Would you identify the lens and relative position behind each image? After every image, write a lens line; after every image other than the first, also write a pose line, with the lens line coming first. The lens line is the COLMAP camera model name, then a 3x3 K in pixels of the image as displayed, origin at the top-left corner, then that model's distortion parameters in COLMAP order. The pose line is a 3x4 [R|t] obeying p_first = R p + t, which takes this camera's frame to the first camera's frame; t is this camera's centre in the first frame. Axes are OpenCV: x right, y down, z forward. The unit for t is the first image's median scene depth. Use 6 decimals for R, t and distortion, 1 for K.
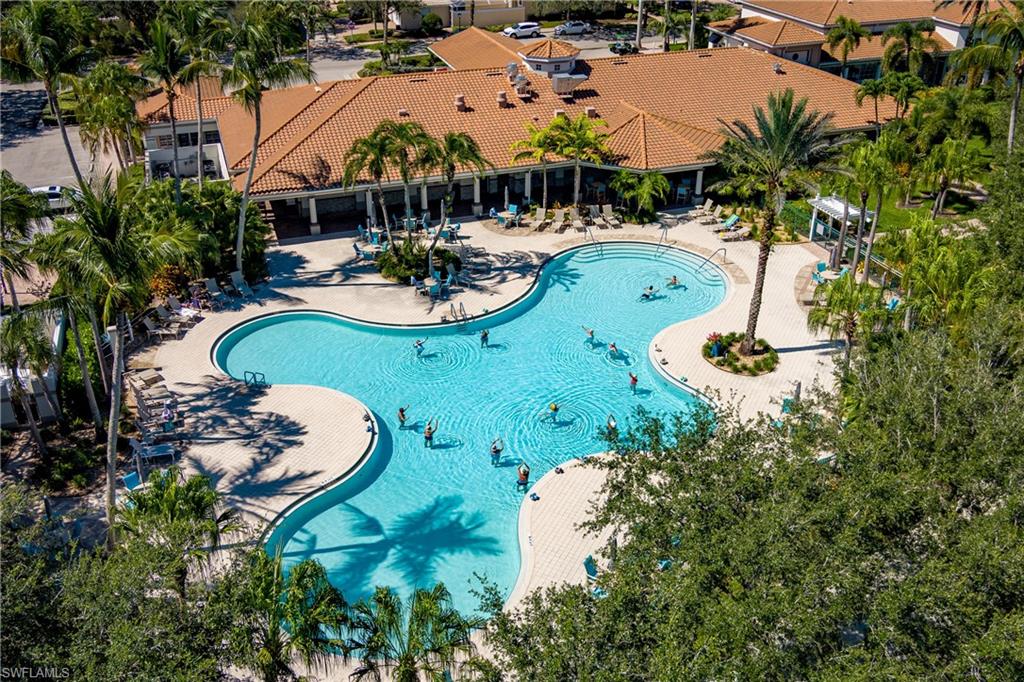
lens RADIAL K [[684.4, 0, 512.0], [0, 684.4, 341.0], [0, 0, 1]] dist [-0.001365, -0.006264]
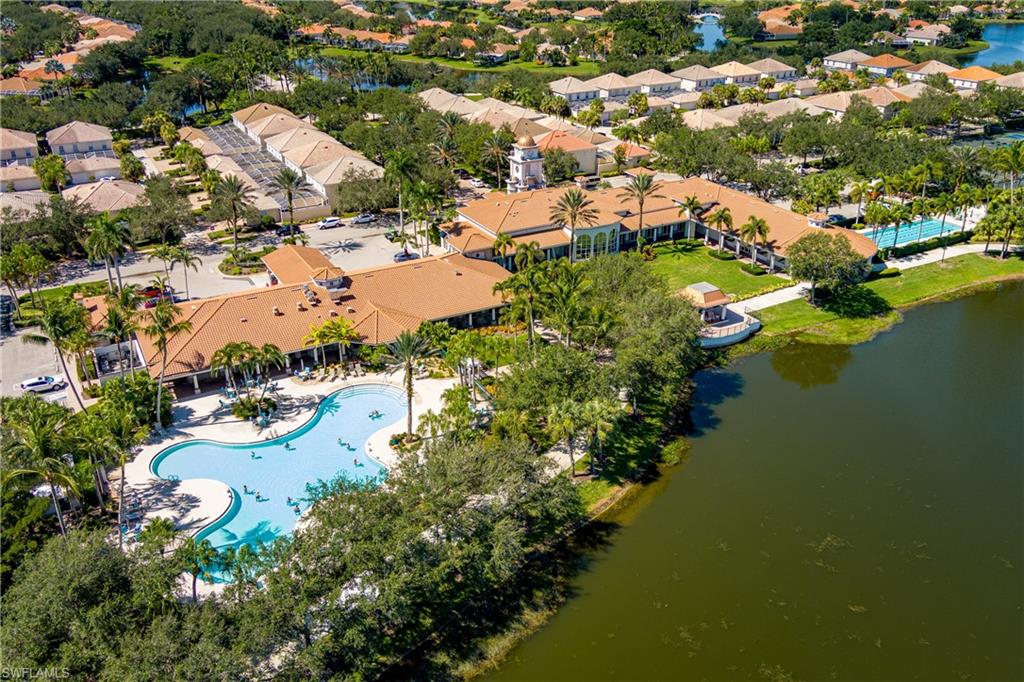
lens RADIAL K [[684.4, 0, 512.0], [0, 684.4, 341.0], [0, 0, 1]] dist [-0.001365, -0.006264]
pose [[0.984870, -0.077220, 0.155139, 0.298308], [0.086111, 0.994958, -0.051418, -0.138296], [-0.150386, 0.063999, 0.986554, -1.049669]]
